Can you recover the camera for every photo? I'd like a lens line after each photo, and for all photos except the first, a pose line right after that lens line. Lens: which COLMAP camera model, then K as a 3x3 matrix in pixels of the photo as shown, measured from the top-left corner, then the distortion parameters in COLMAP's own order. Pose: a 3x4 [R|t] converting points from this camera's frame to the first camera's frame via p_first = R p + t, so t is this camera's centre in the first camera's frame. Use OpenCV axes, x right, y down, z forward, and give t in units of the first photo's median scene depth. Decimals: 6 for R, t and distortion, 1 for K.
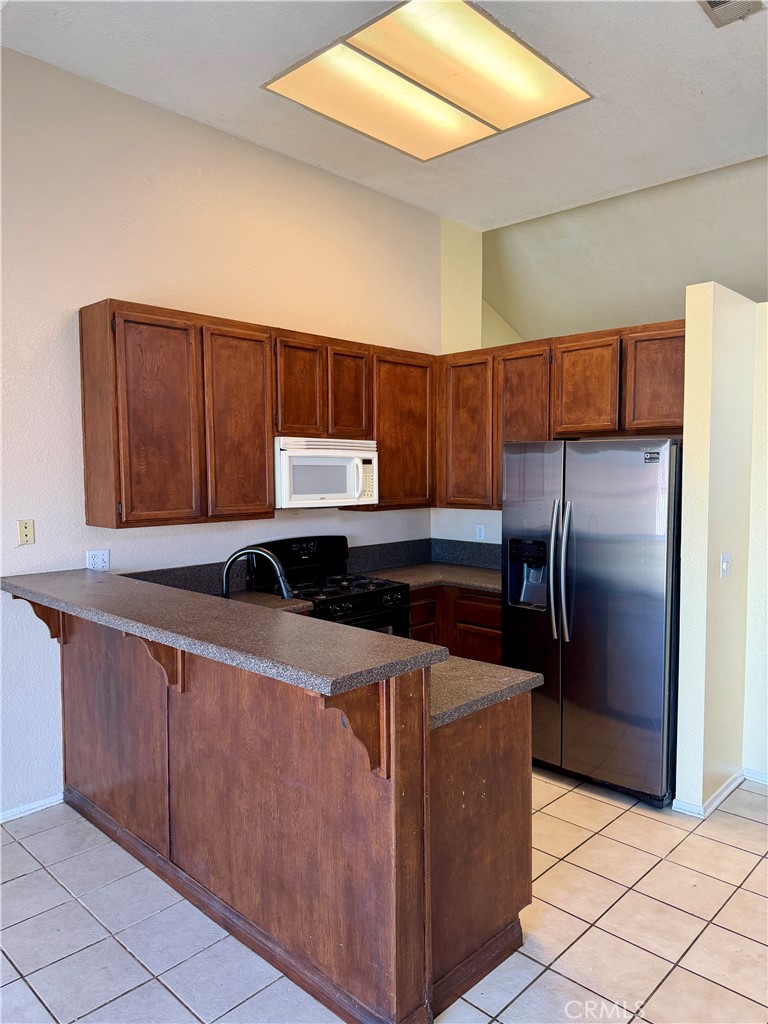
lens RADIAL K [[713.8, 0, 385.4], [0, 713.8, 514.6], [0, 0, 1]] dist [0.102349, -0.163311]
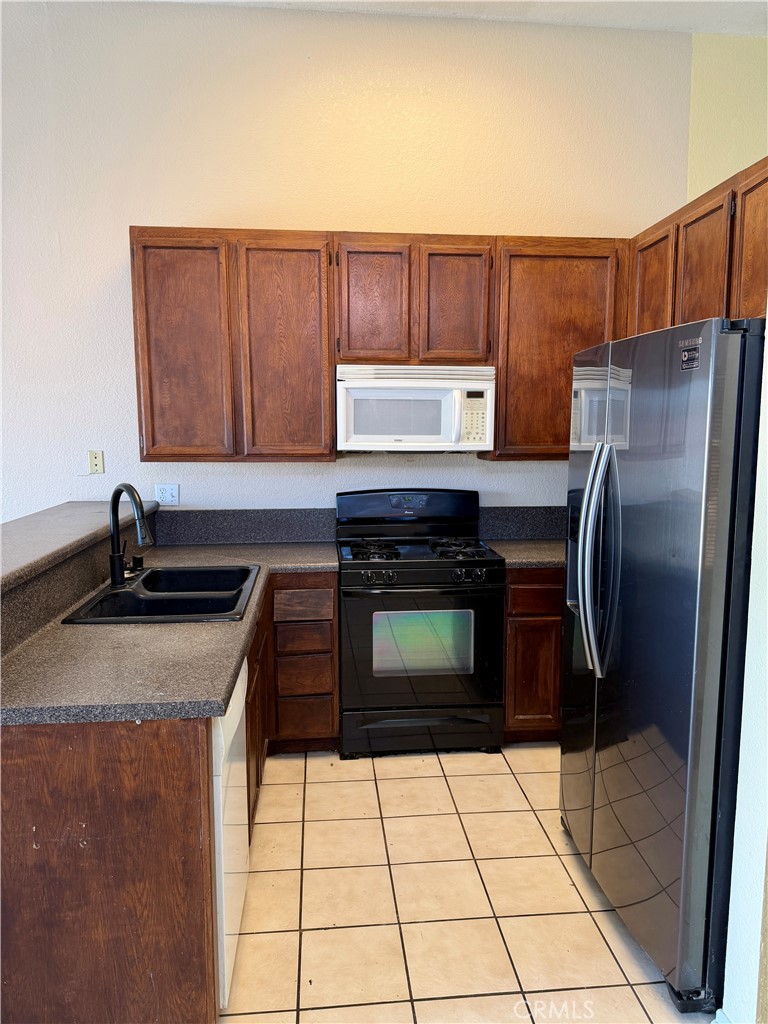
lens RADIAL K [[728.7, 0, 384.0], [0, 728.7, 512.0], [0, 0, 1]] dist [0.097166, -0.121041]
pose [[0.755941, 0.082128, -0.649468, 0.467490], [-0.047191, 0.996355, 0.071067, 0.000235], [0.652937, -0.023073, 0.757061, 0.380088]]
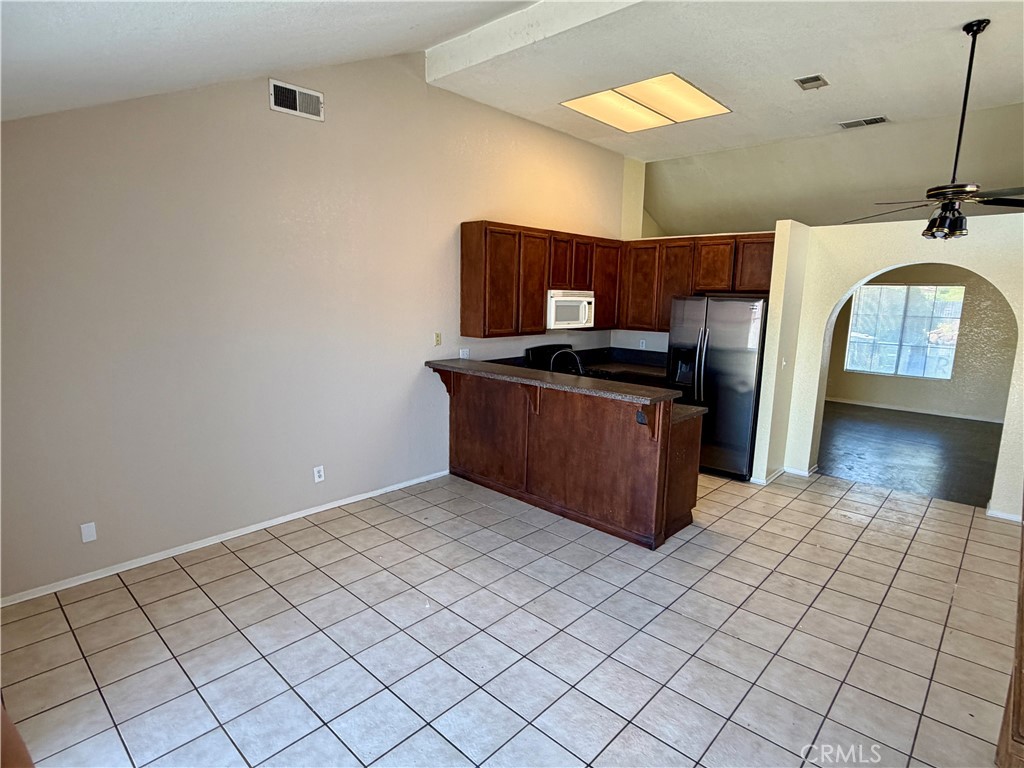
lens RADIAL K [[550.0, 0, 510.6], [0, 550.0, 385.2], [0, 0, 1]] dist [0.001789, 0.000171]
pose [[0.999653, 0.020489, 0.016568, -0.270976], [-0.022072, 0.994564, 0.101760, -0.006435], [-0.014393, -0.102090, 0.994671, -0.438368]]
